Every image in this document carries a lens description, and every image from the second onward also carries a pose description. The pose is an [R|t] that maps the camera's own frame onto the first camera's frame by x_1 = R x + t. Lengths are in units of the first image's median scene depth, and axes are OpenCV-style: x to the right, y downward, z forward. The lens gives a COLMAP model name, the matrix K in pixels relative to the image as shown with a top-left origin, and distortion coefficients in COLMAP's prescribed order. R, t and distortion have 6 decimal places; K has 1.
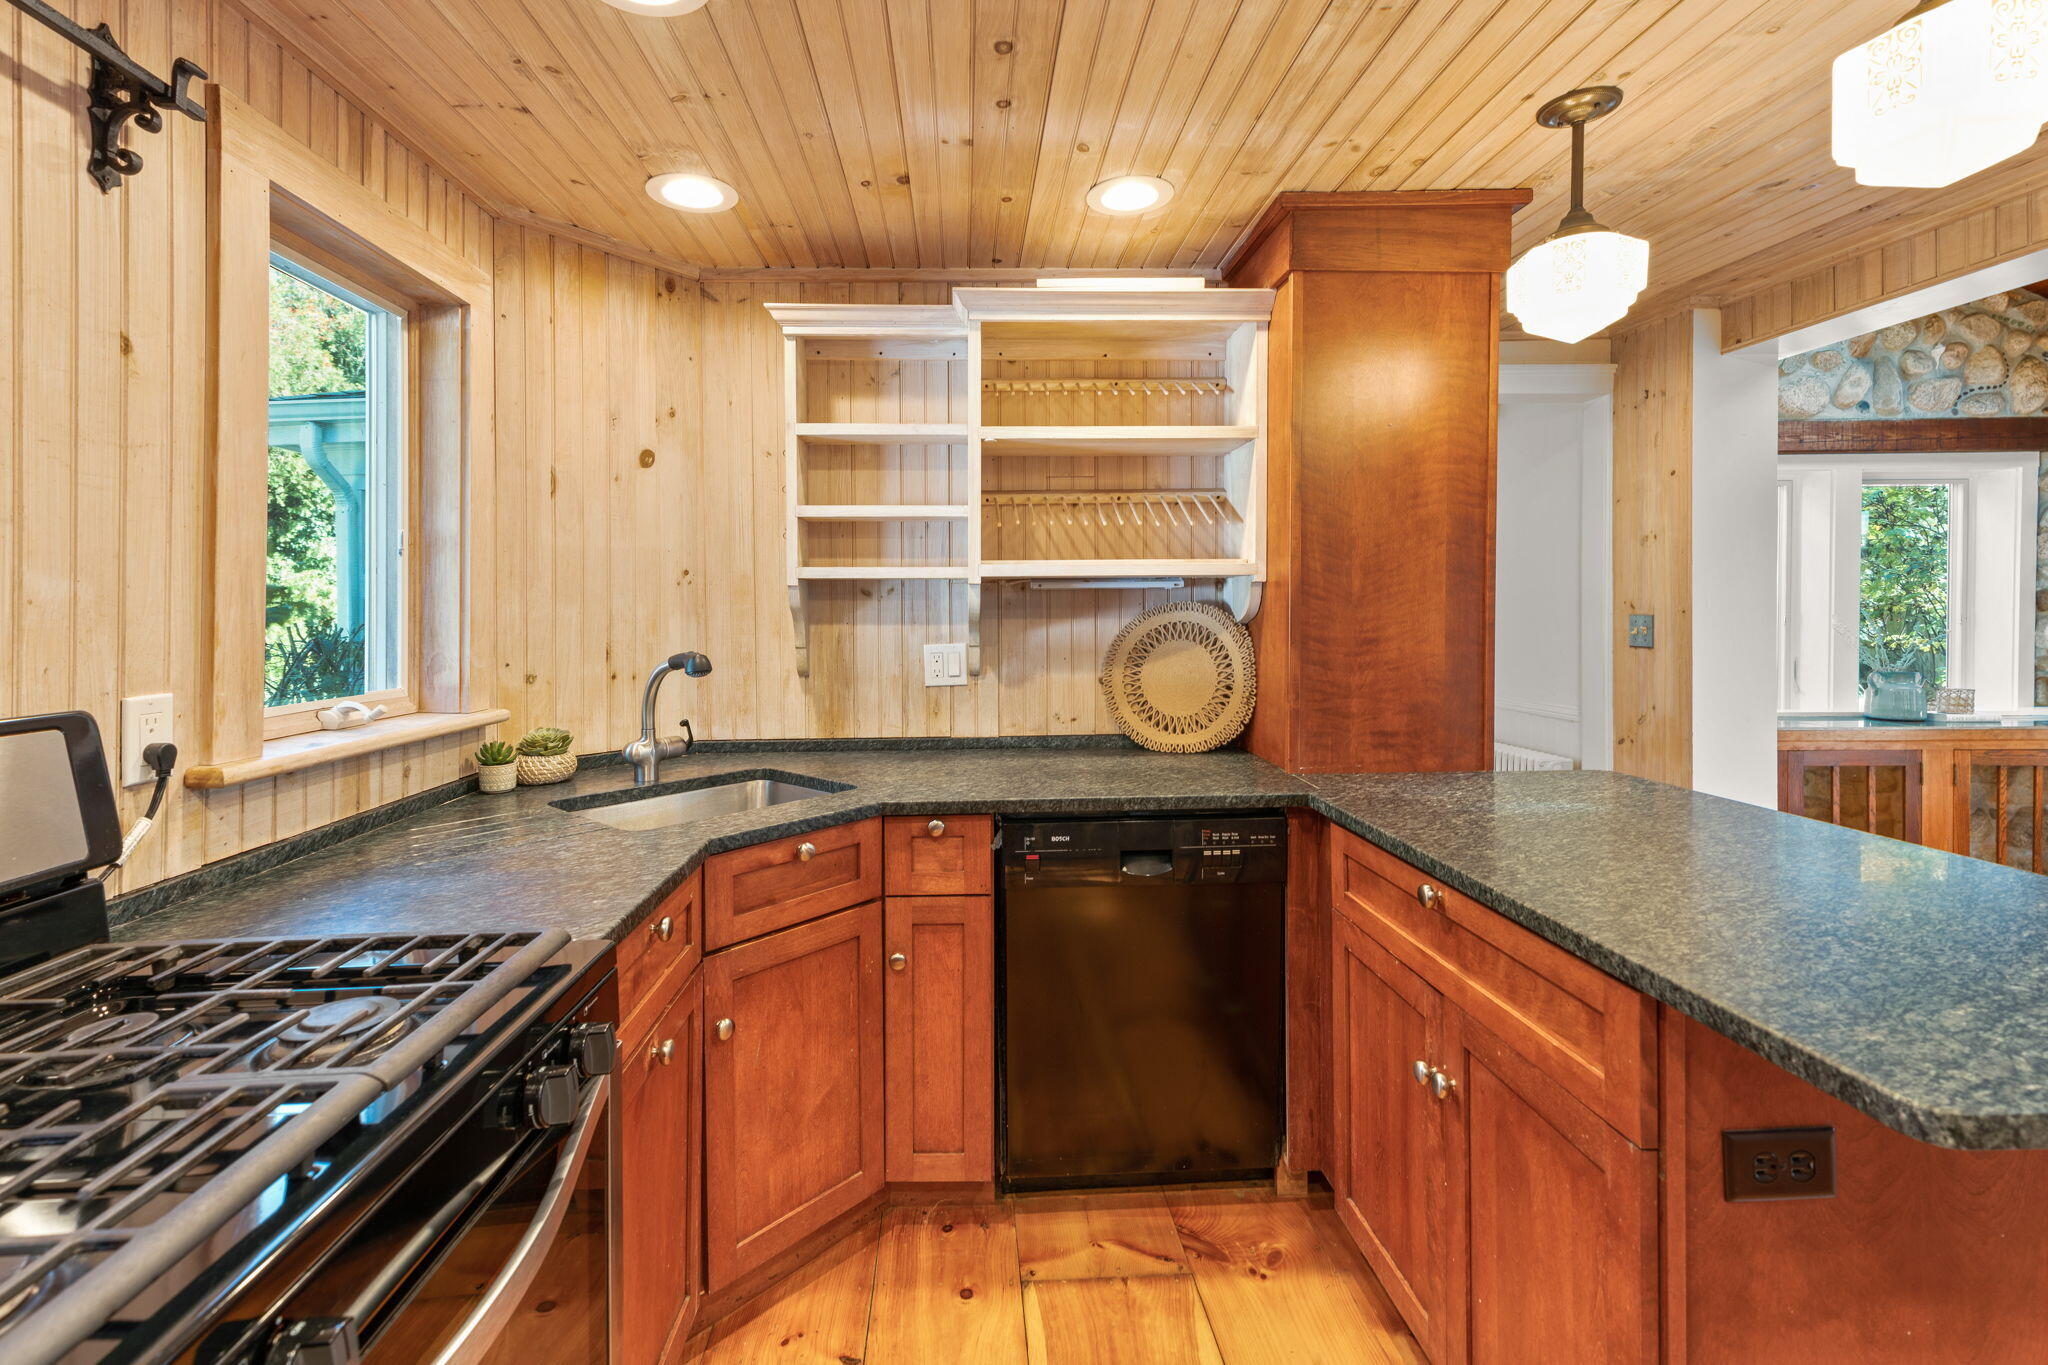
lens RADIAL K [[947.2, 0, 998.3], [0, 947.2, 607.2], [0, 0, 1]] dist [0.021209, 0.000159]
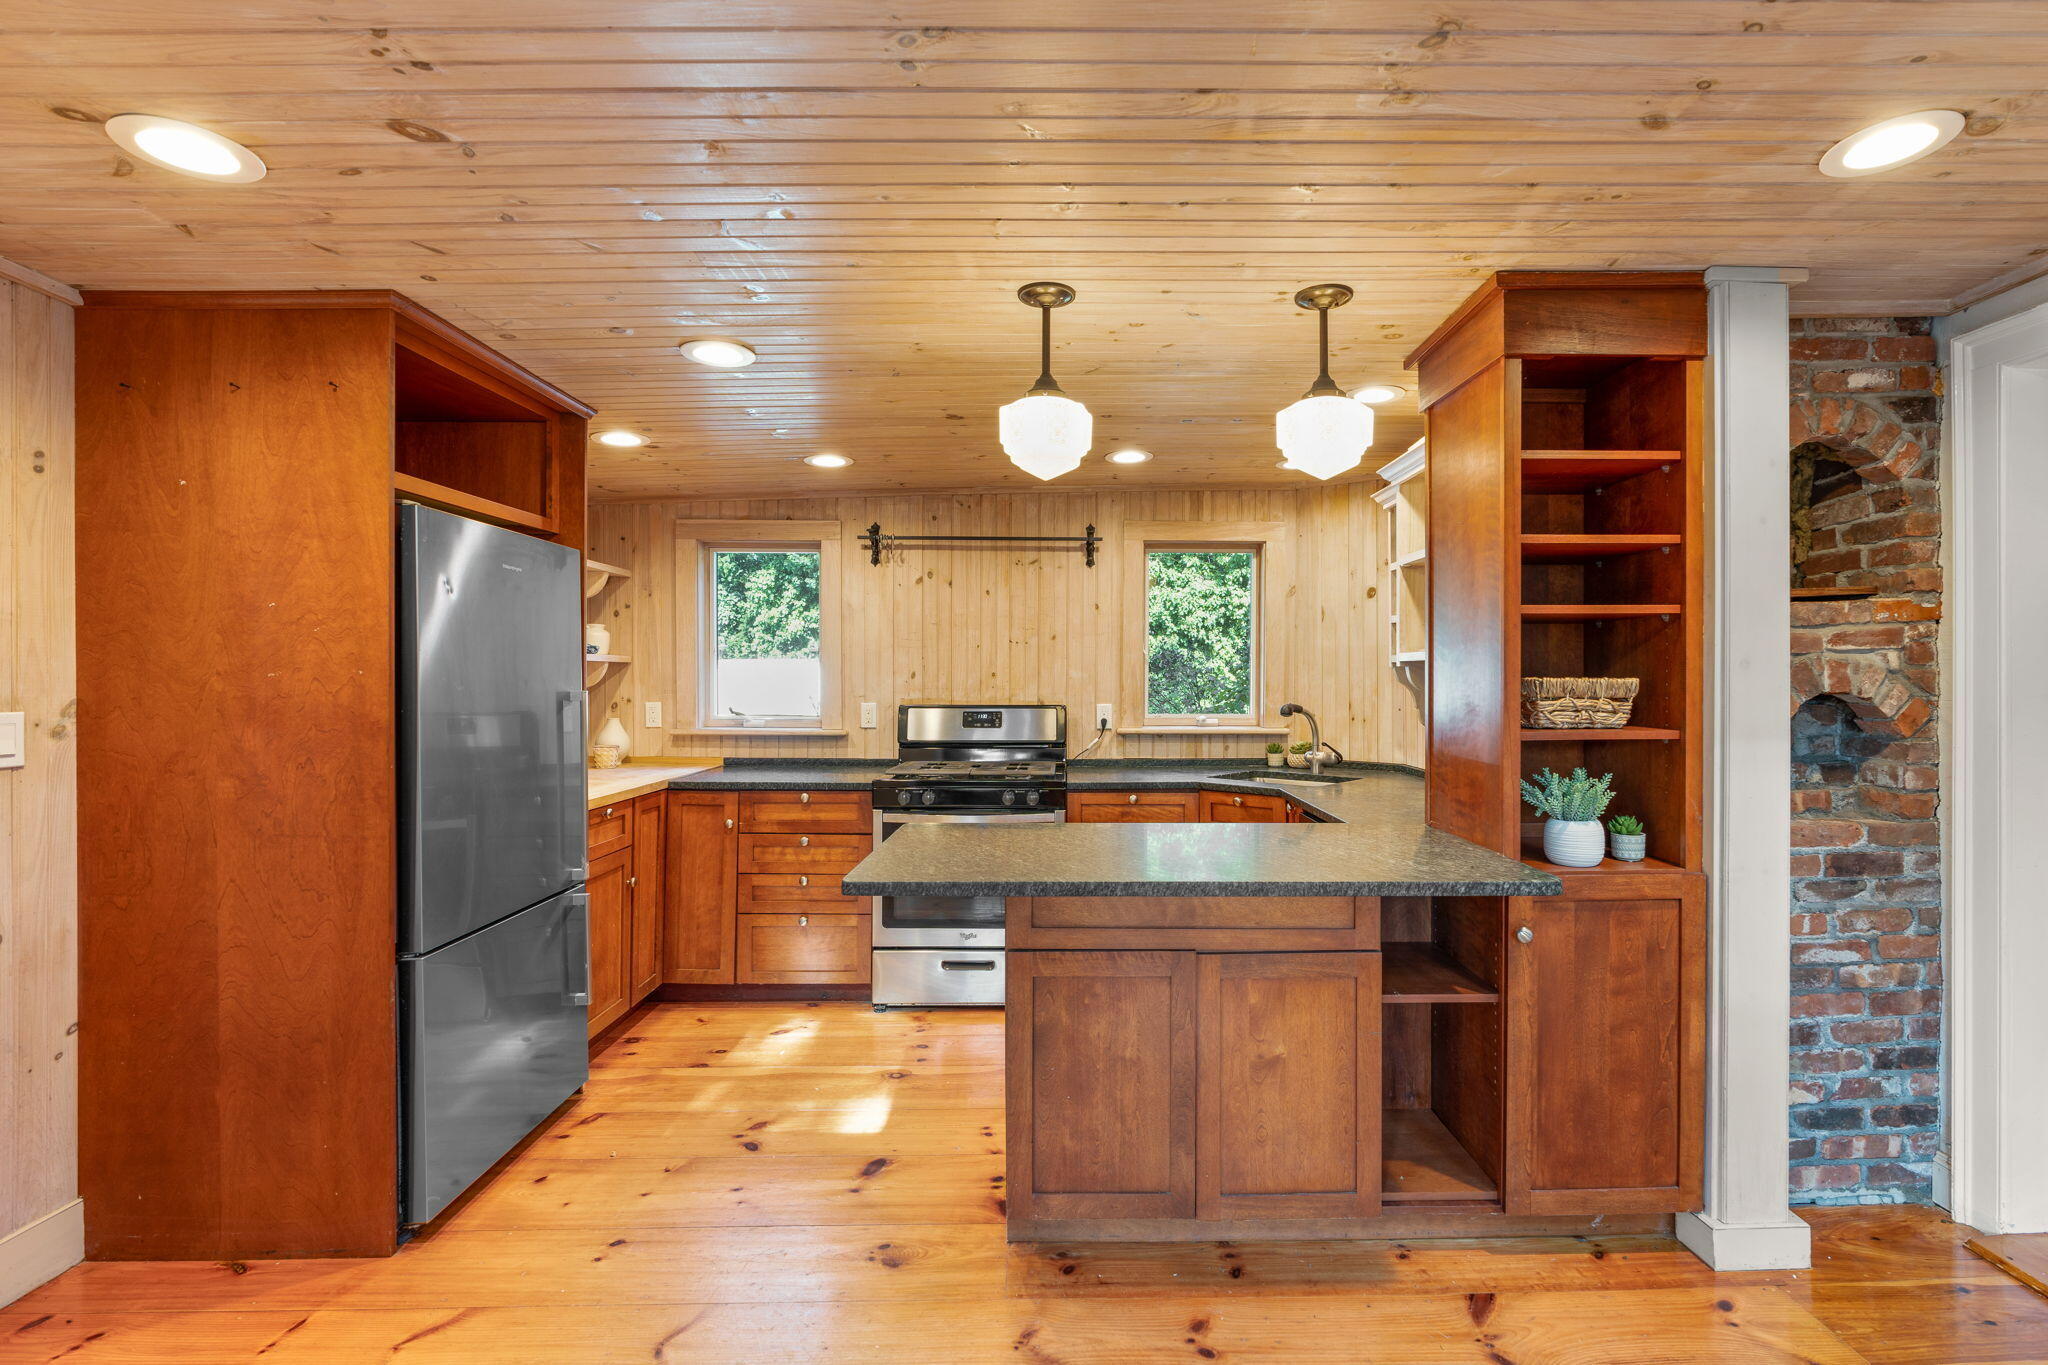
lens RADIAL K [[951.4, 0, 1099.1], [0, 951.4, 669.7], [0, 0, 1]] dist [-0.003972, -0.000342]
pose [[-0.014516, 0.001732, -0.999893, 1.338557], [0.000010, 0.999998, 0.001732, -0.020455], [0.999895, 0.000015, -0.014516, 0.526678]]
